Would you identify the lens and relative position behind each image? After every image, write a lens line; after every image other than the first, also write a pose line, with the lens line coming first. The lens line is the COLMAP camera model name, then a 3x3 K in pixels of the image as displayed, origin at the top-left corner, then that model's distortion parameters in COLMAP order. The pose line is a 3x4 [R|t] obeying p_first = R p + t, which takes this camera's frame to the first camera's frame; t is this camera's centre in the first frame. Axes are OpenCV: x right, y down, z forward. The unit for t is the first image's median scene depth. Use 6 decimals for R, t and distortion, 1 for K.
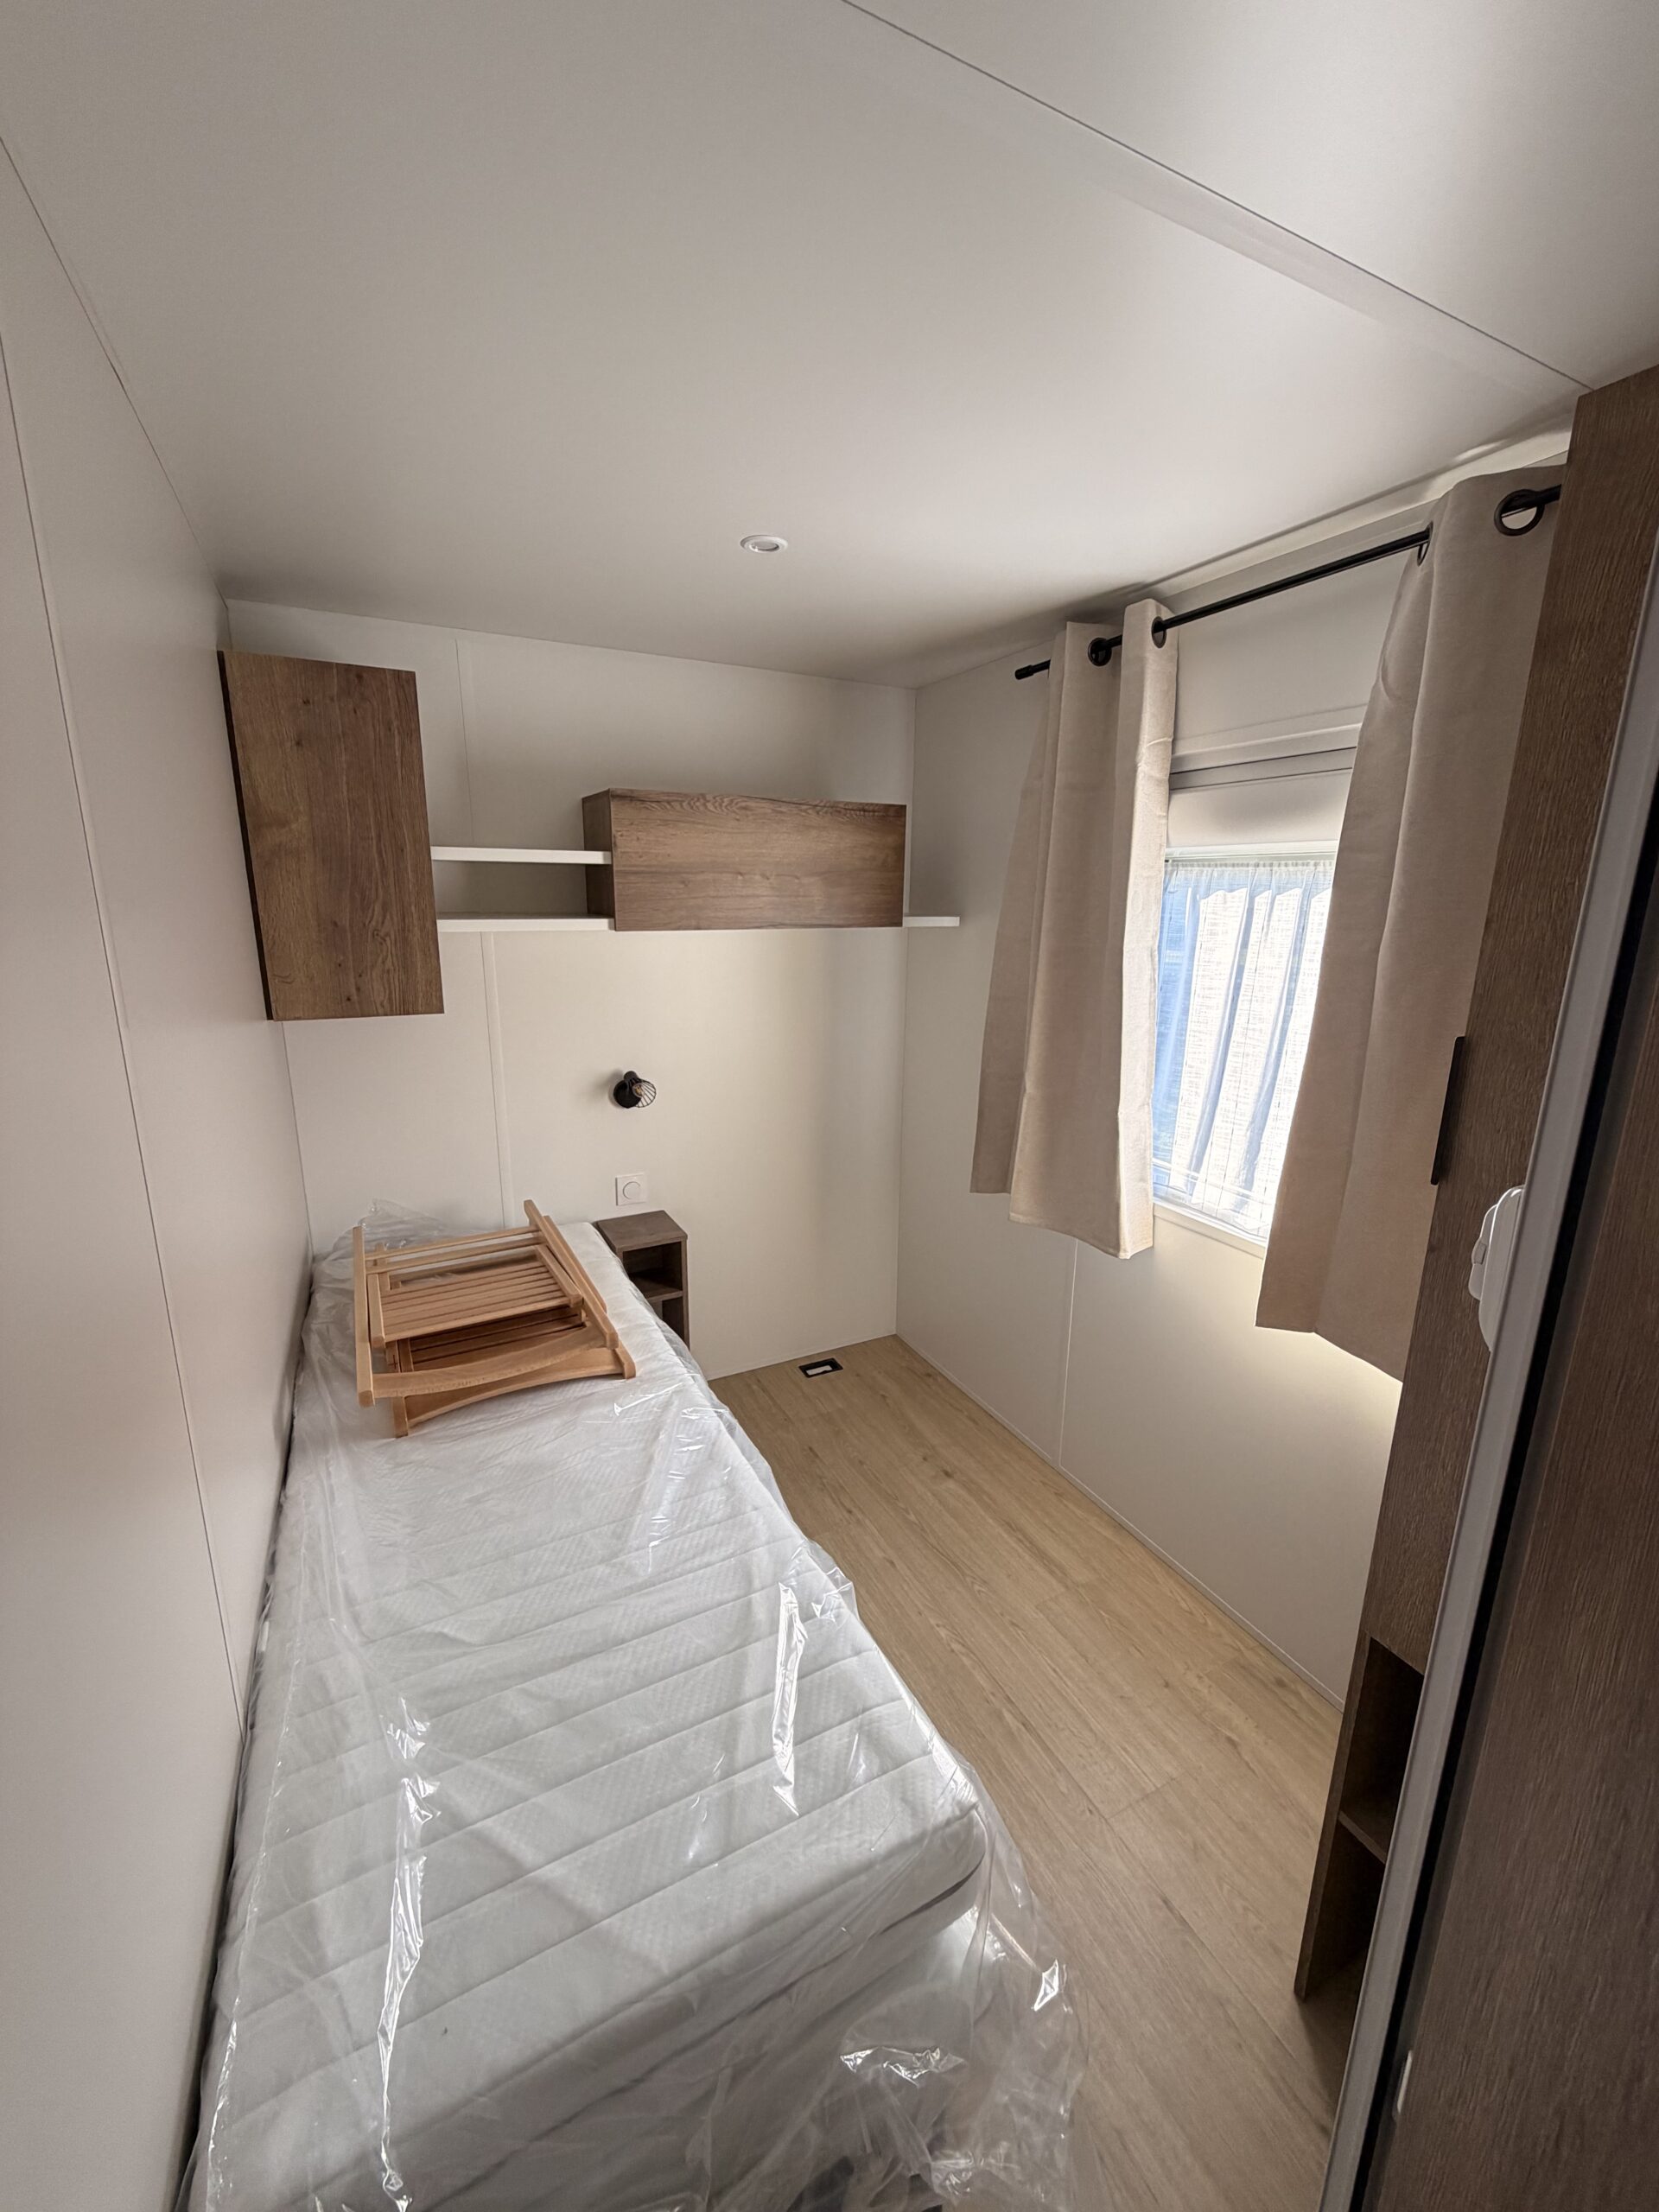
lens RADIAL K [[876.8, 0, 829.1], [0, 876.8, 1107.9], [0, 0, 1]] dist [-0.001497, -0.000067]
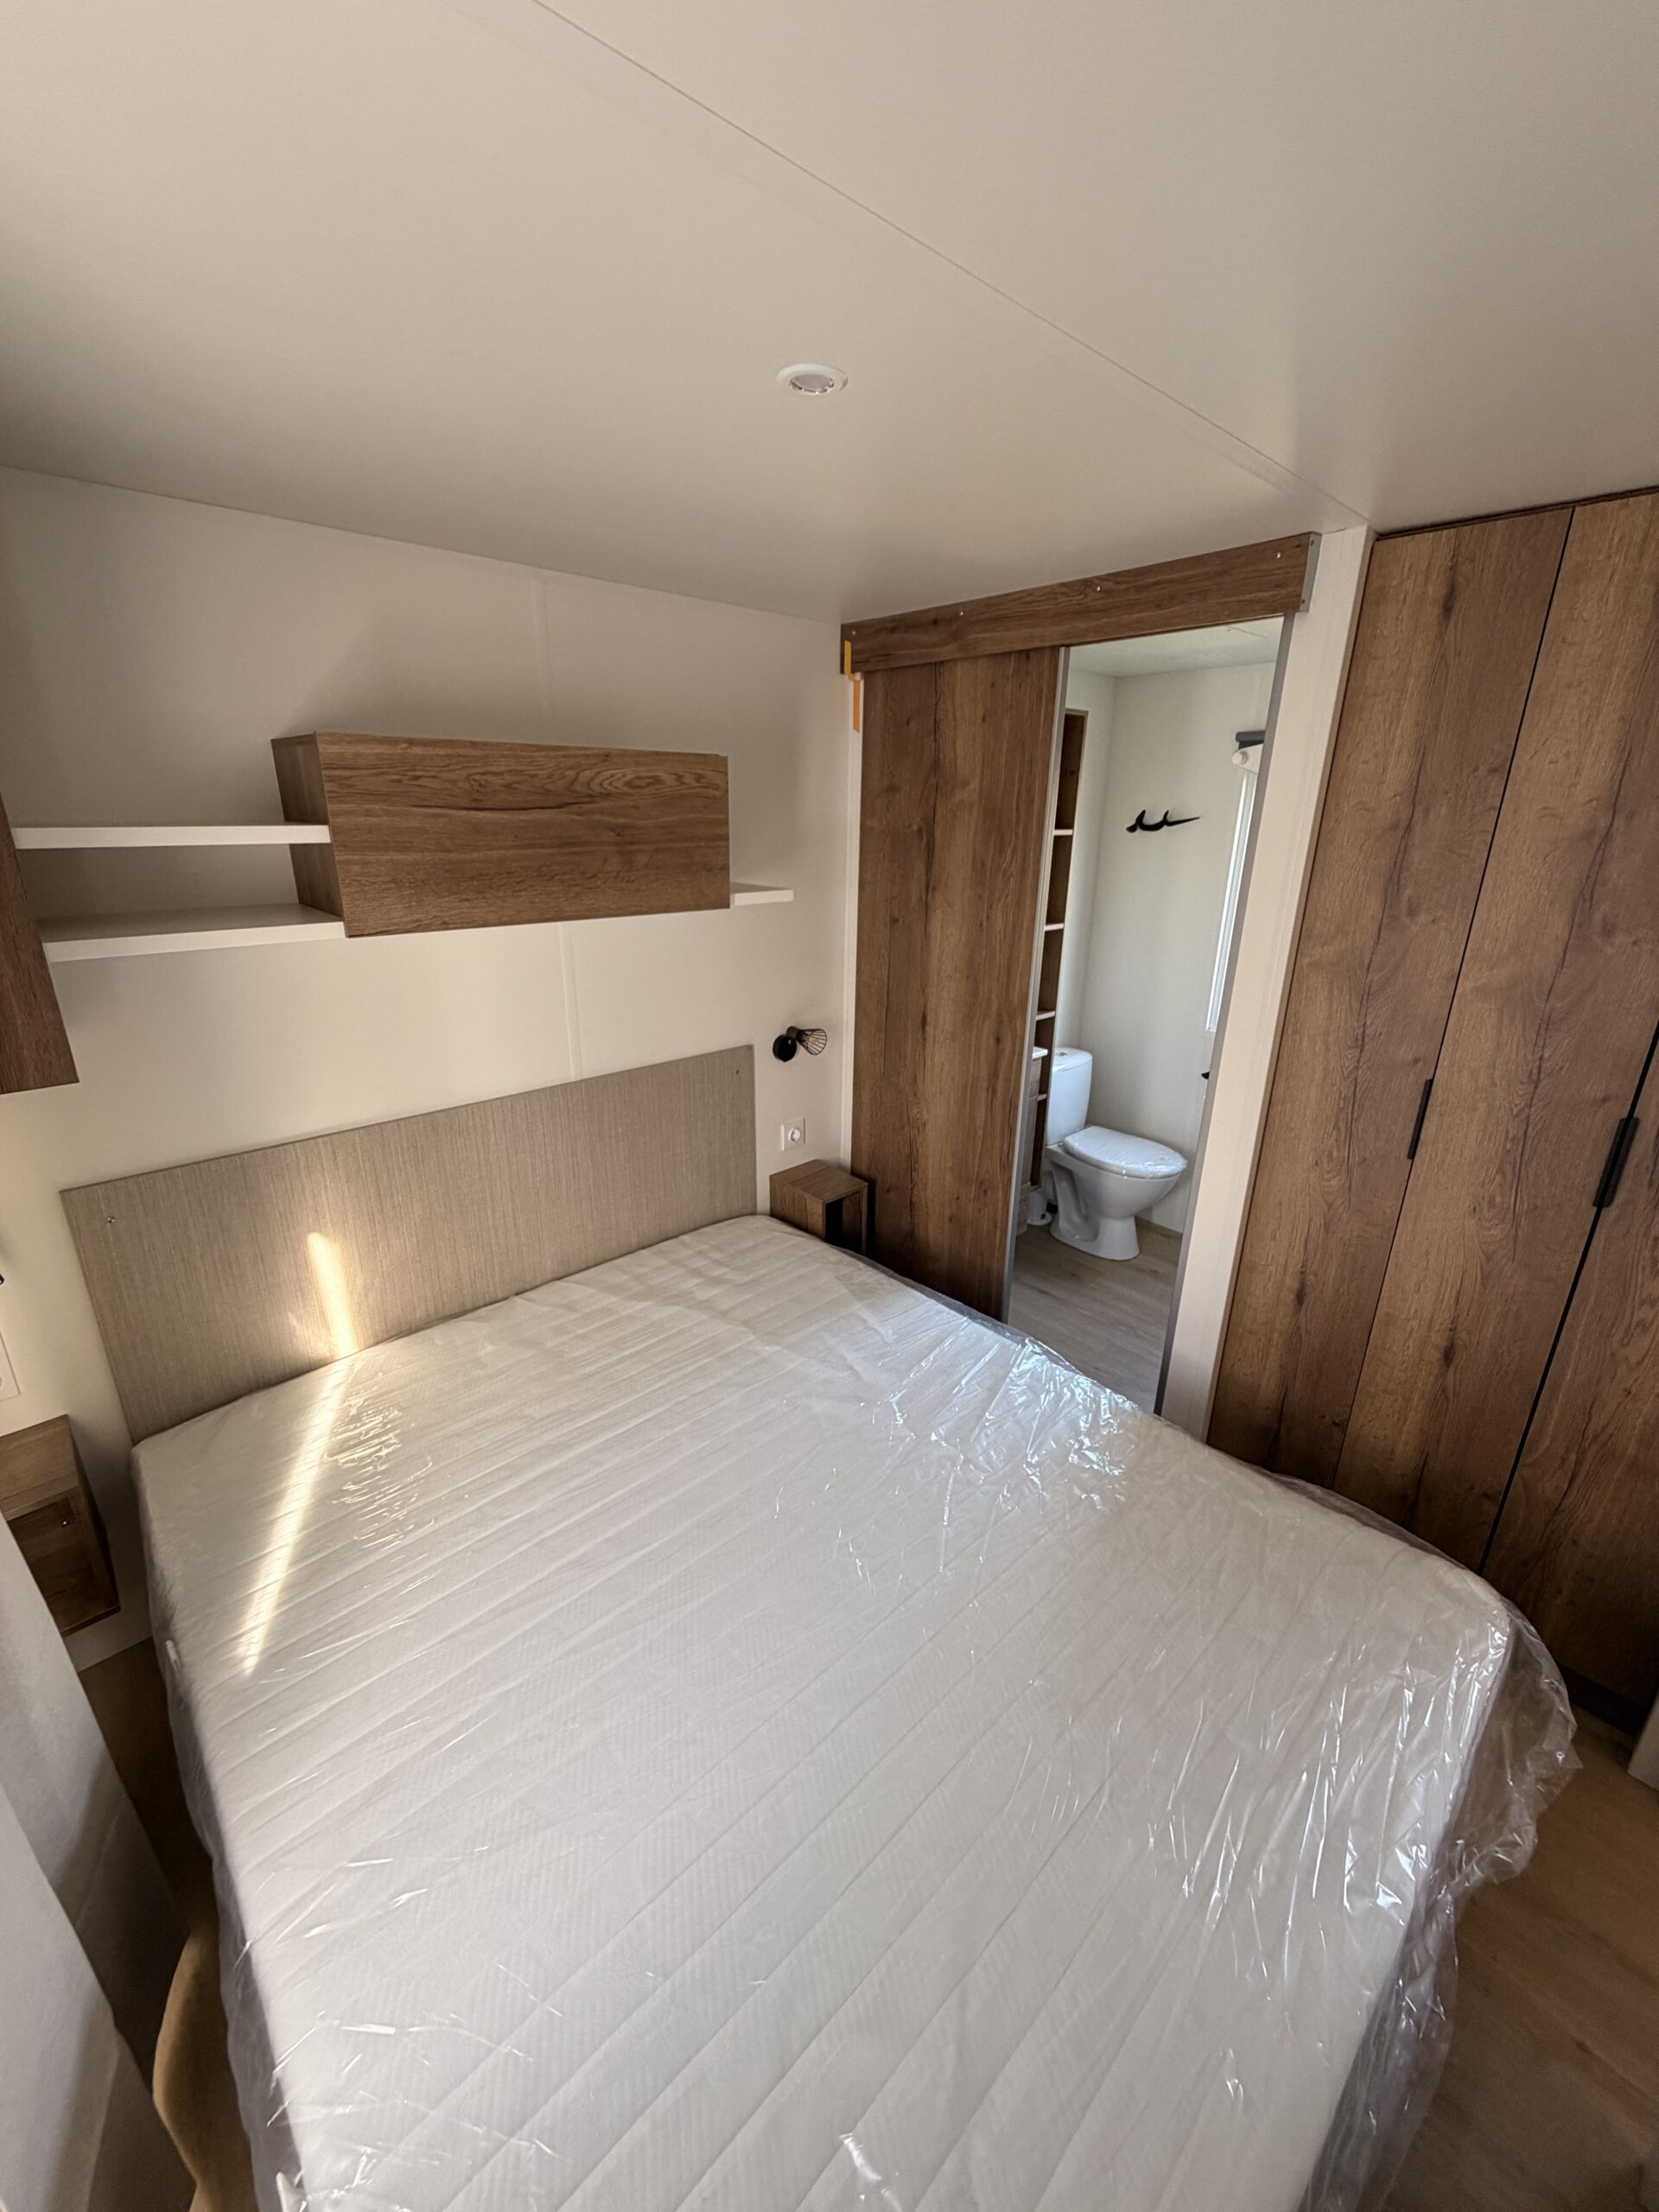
lens RADIAL K [[876.8, 0, 825.2], [0, 876.8, 1105.3], [0, 0, 1]] dist [-0.001497, -0.000067]
pose [[0.271319, 0.301071, -0.914189, 0.621976], [-0.230483, 0.942506, 0.241992, -0.133446], [0.934486, 0.145048, 0.325112, 0.423354]]
